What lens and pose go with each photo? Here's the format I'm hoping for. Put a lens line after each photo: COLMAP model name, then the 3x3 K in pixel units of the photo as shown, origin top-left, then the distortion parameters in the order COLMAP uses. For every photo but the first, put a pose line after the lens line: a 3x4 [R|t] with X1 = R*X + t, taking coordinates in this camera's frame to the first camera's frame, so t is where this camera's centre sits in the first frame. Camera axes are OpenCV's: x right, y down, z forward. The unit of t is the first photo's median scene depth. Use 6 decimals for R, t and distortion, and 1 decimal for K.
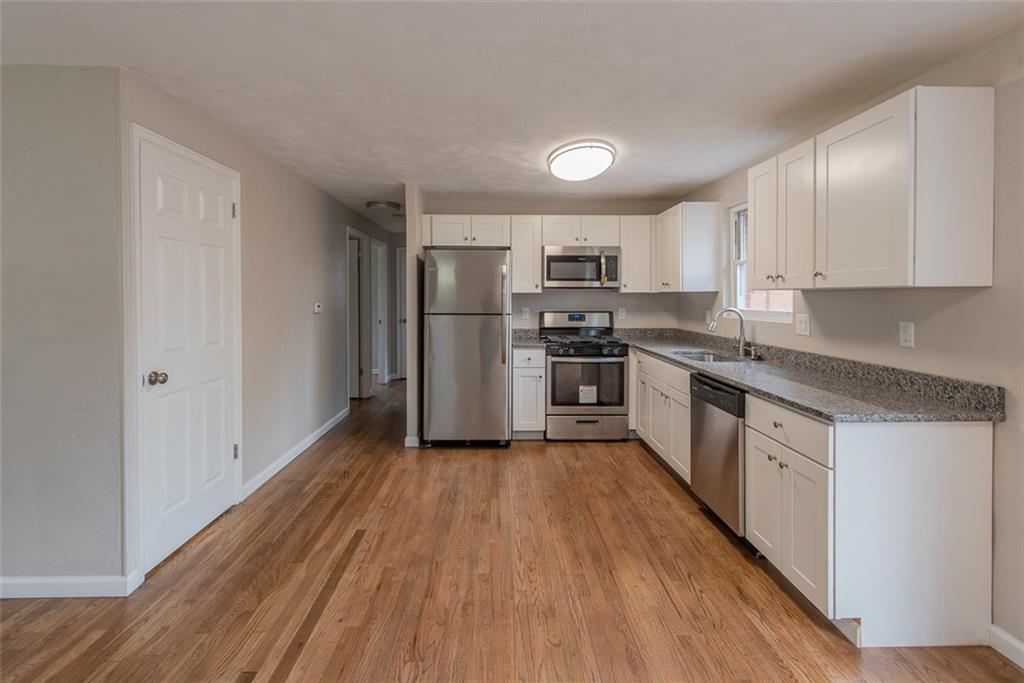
lens RADIAL K [[465.5, 0, 509.9], [0, 465.5, 300.5], [0, 0, 1]] dist [0.007878, -0.002296]
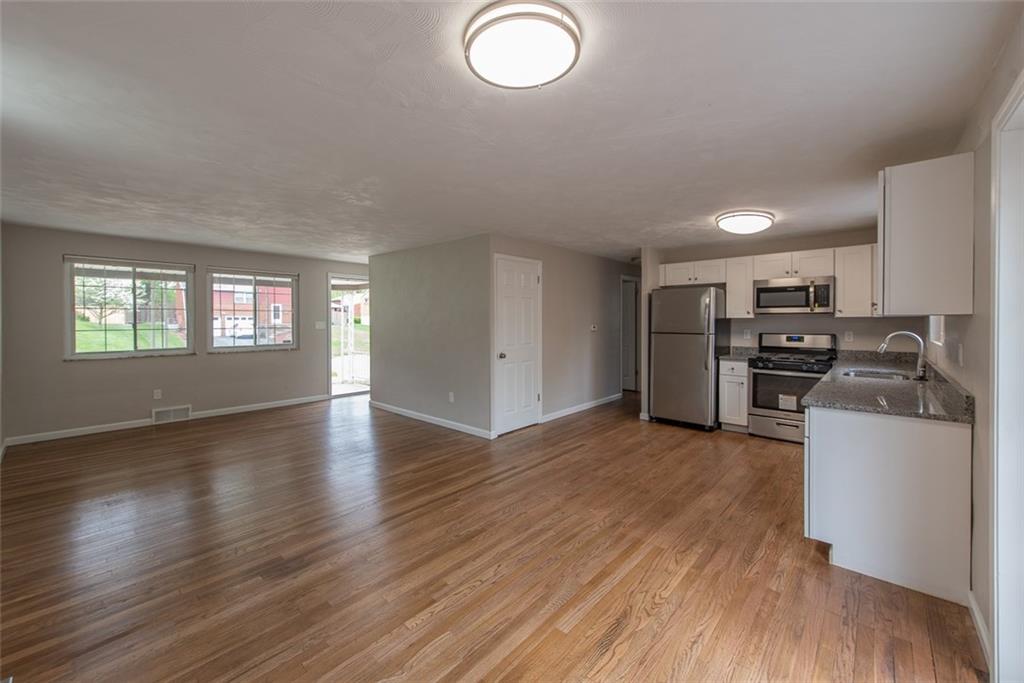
lens RADIAL K [[408.5, 0, 514.2], [0, 408.5, 327.1], [0, 0, 1]] dist [-0.001401, 0.000506]
pose [[0.726432, 0.008823, -0.687182, 0.413666], [-0.002102, 0.999941, 0.010616, -0.002554], [0.687235, -0.006267, 0.726408, -0.272967]]
